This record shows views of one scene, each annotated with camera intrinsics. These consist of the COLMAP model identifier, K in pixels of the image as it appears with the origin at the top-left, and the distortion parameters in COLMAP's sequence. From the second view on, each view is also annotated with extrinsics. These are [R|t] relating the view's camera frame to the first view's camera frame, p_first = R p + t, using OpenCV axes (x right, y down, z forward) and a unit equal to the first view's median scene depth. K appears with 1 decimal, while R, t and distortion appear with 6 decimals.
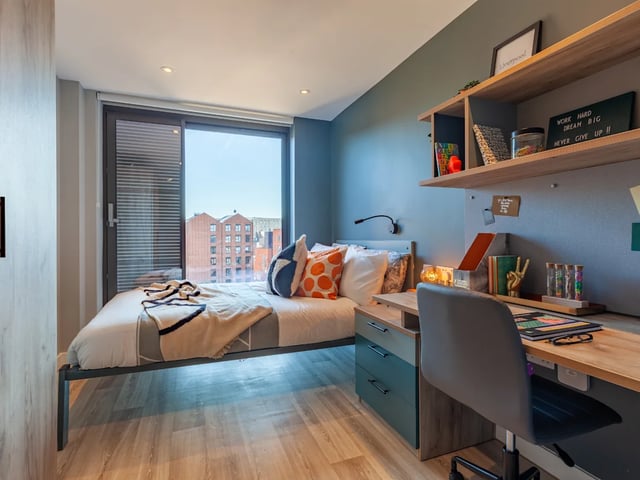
lens RADIAL K [[318.6, 0, 364.9], [0, 318.6, 248.1], [0, 0, 1]] dist [0.005711, 0.000048]
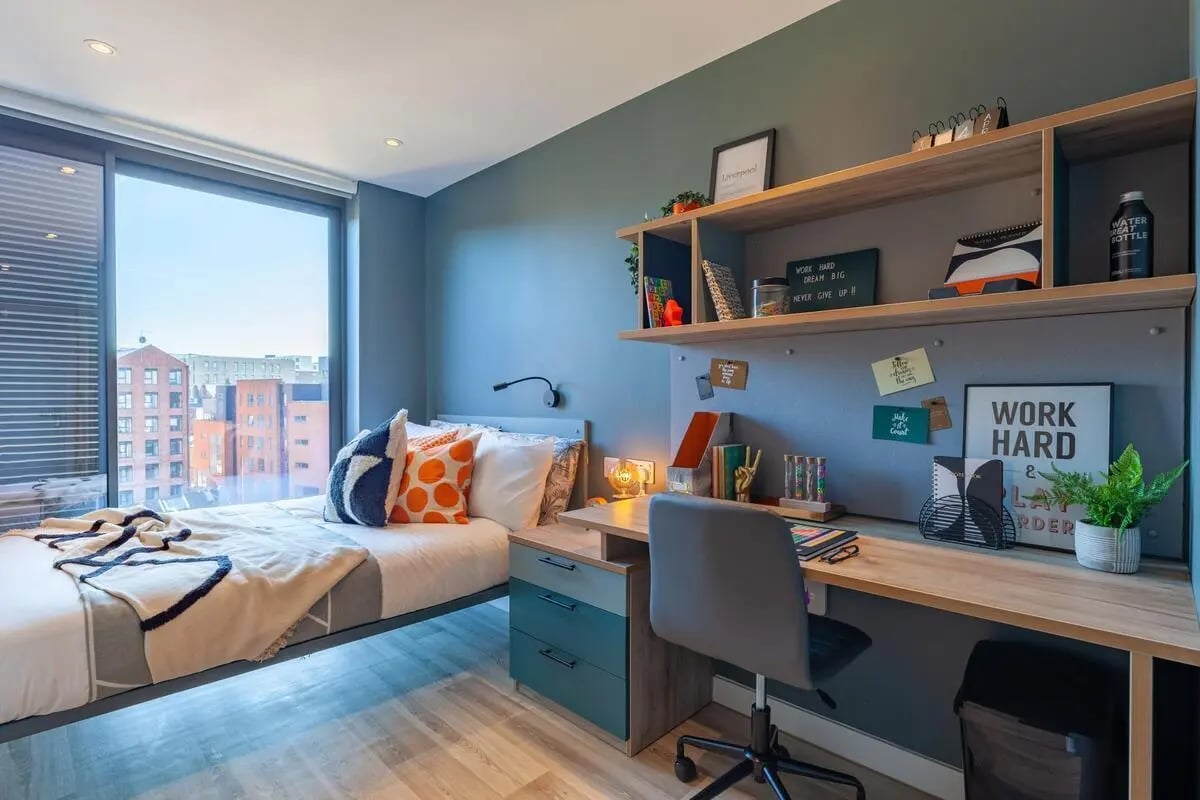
lens RADIAL K [[584.8, 0, 599.0], [0, 584.8, 408.6], [0, 0, 1]] dist [-0.001101, -0.000120]
pose [[0.906488, 0.001476, 0.422229, -0.360124], [-0.006412, 0.999927, 0.010272, -0.064889], [-0.422183, -0.012019, 0.906431, -0.061022]]
